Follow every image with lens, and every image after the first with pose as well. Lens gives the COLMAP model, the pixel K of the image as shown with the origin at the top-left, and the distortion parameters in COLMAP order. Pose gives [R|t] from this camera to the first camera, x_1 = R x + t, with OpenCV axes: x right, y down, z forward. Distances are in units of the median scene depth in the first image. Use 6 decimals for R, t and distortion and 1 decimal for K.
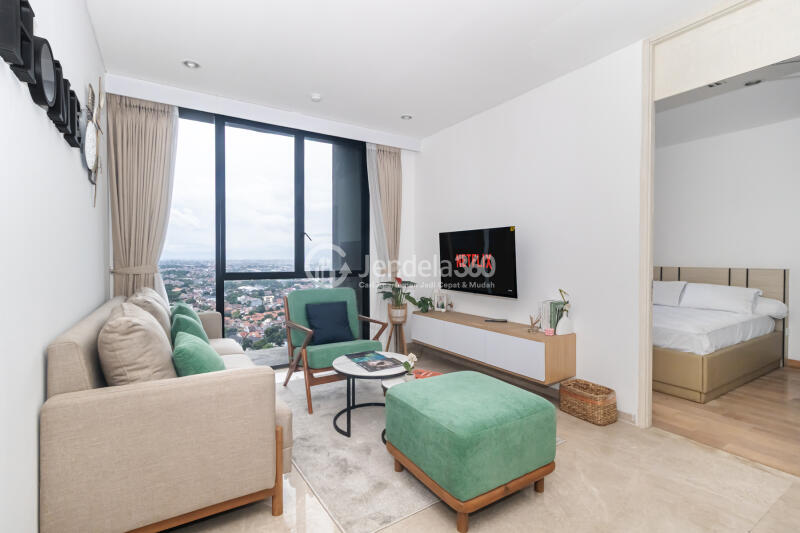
lens RADIAL K [[387.7, 0, 399.8], [0, 387.7, 256.7], [0, 0, 1]] dist [0.000863, 0.000094]
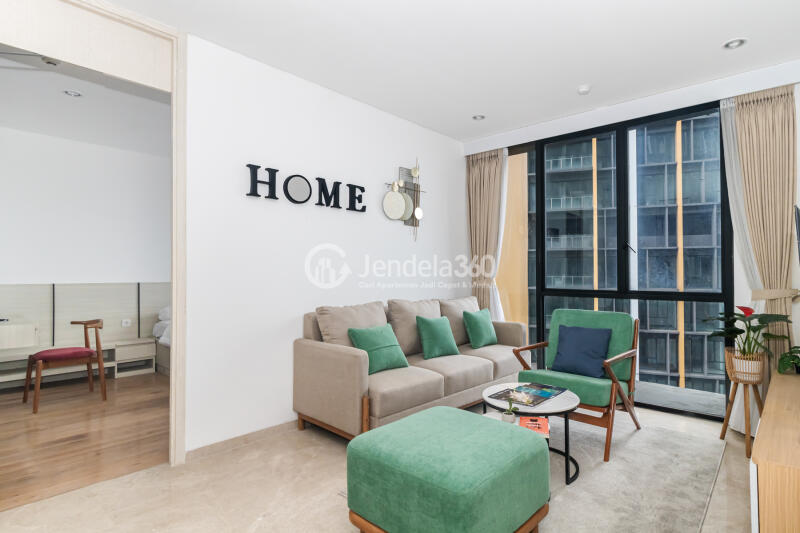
lens RADIAL K [[410.0, 0, 400.0], [0, 410.0, 266.5], [0, 0, 1]] dist [-0.001422, -0.000549]
pose [[0.249029, -0.018506, -0.968319, 0.611383], [-0.000518, 0.999815, -0.019241, 0.002577], [0.968496, 0.005294, 0.248973, 0.409012]]
